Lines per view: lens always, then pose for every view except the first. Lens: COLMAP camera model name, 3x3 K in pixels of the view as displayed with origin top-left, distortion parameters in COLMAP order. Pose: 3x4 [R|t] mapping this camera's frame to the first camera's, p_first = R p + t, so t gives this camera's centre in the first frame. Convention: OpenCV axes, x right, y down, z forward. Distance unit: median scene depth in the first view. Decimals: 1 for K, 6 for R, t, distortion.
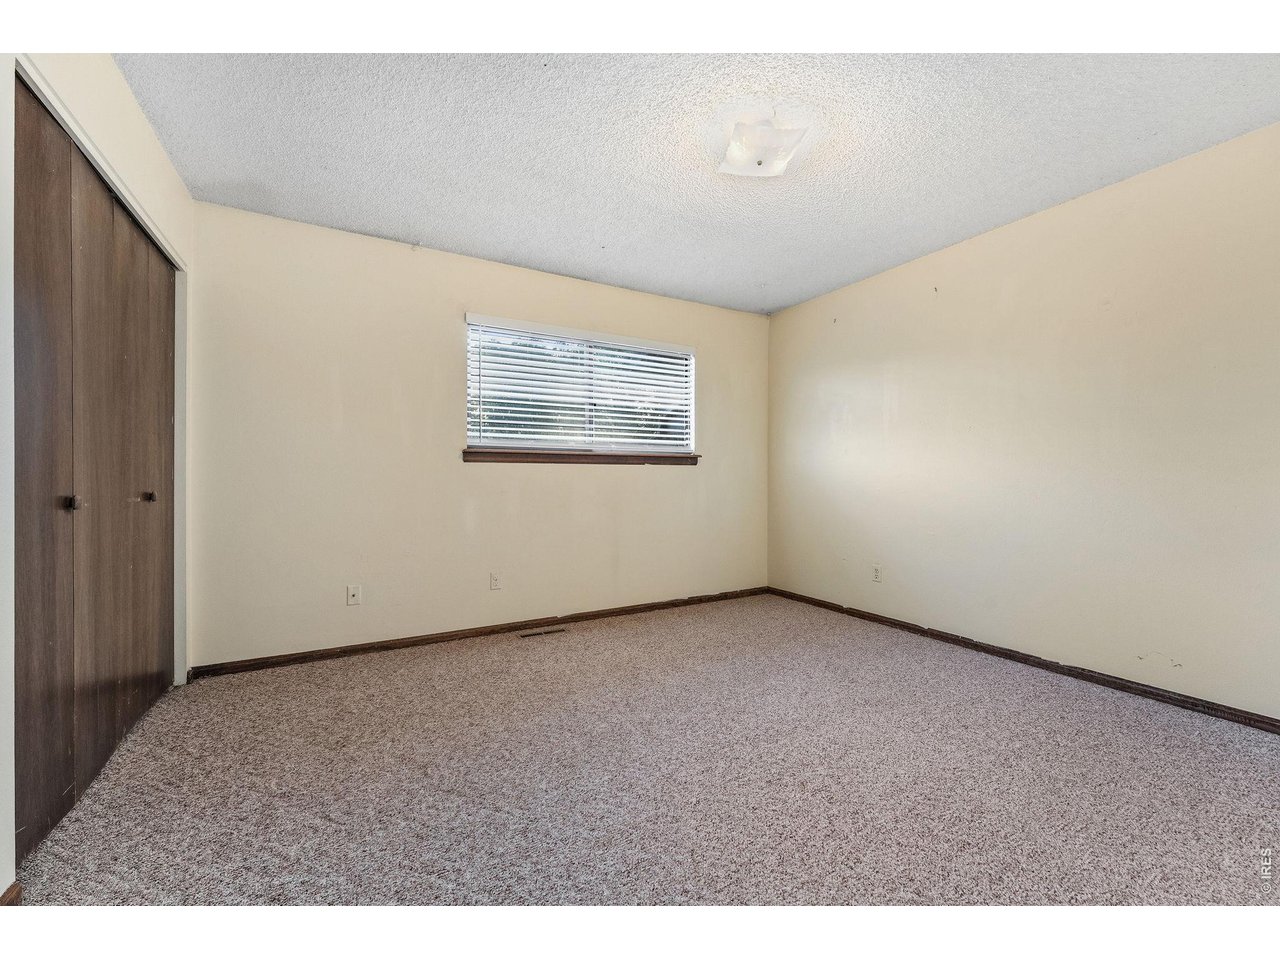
lens RADIAL K [[514.3, 0, 634.6], [0, 514.3, 482.8], [0, 0, 1]] dist [0.000459, 0.000131]
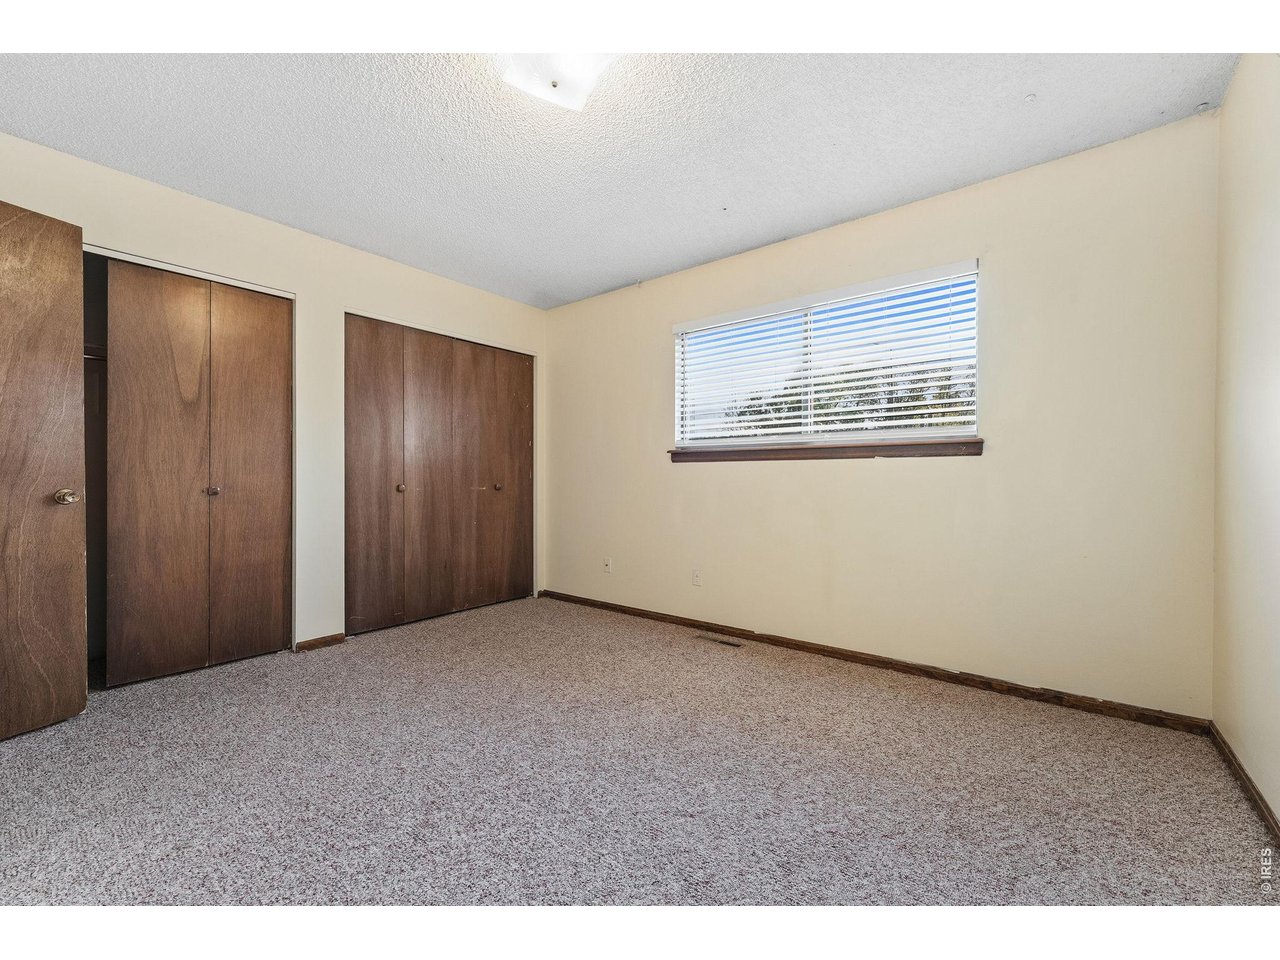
lens RADIAL K [[514.3, 0, 634.6], [0, 514.3, 482.8], [0, 0, 1]] dist [0.000459, 0.000131]
pose [[0.382809, 0.010070, -0.923773, 0.644676], [-0.008918, 0.999934, 0.007204, -0.004132], [0.923785, 0.005480, 0.382874, 0.501415]]
